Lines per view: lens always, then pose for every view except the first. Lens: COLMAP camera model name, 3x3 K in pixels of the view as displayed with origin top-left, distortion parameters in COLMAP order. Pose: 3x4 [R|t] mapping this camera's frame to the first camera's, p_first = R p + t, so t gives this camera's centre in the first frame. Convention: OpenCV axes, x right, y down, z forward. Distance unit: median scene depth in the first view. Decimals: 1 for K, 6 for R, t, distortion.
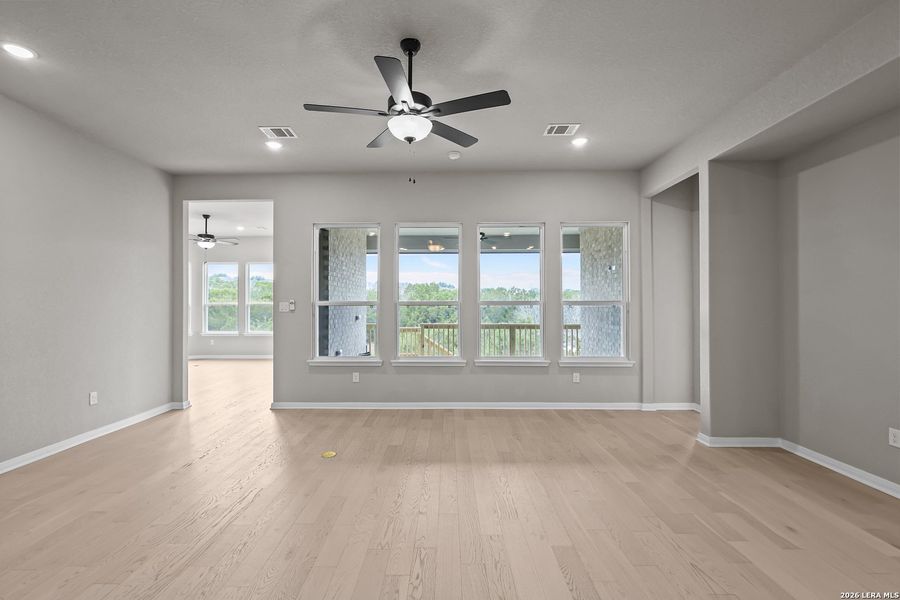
lens RADIAL K [[416.1, 0, 439.4], [0, 416.1, 305.2], [0, 0, 1]] dist [-0.000797, 0.001291]
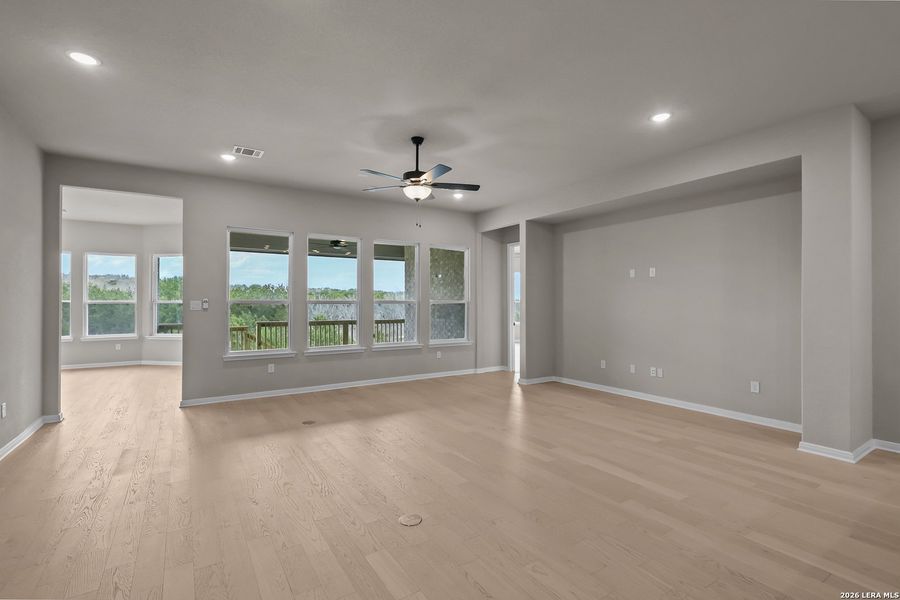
lens RADIAL K [[416.1, 0, 449.9], [0, 416.1, 300.4], [0, 0, 1]] dist [-0.000797, 0.001291]
pose [[0.830190, 0.003924, 0.557466, -0.423330], [0.000940, 0.999964, -0.008440, 0.000982], [-0.557479, 0.007531, 0.830157, -0.192100]]
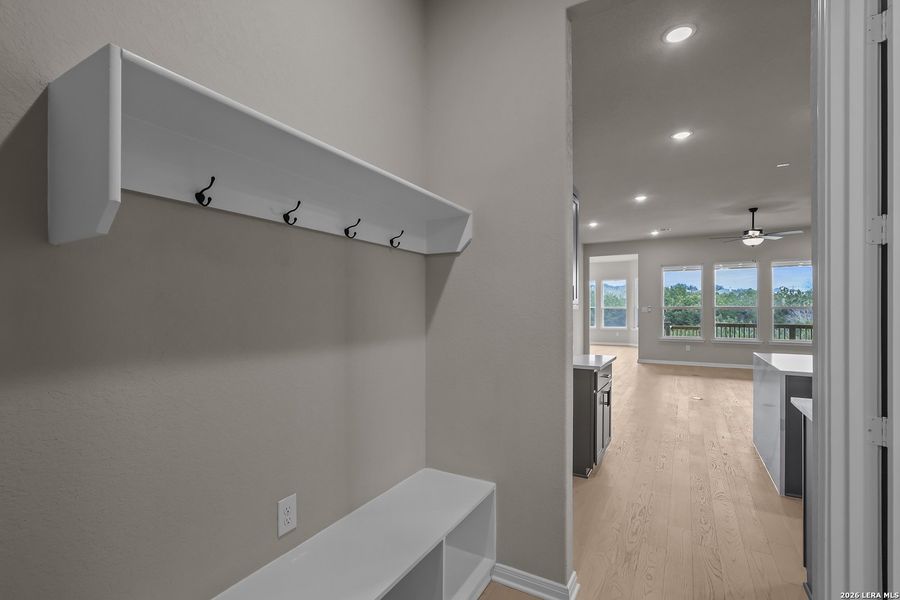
lens RADIAL K [[416.1, 0, 451.0], [0, 416.1, 301.4], [0, 0, 1]] dist [-0.000797, 0.001291]
pose [[0.879034, -0.001401, -0.476757, -0.243312], [-0.007200, 0.999843, -0.016214, 0.005067], [0.476705, 0.017685, 0.878886, -1.098553]]
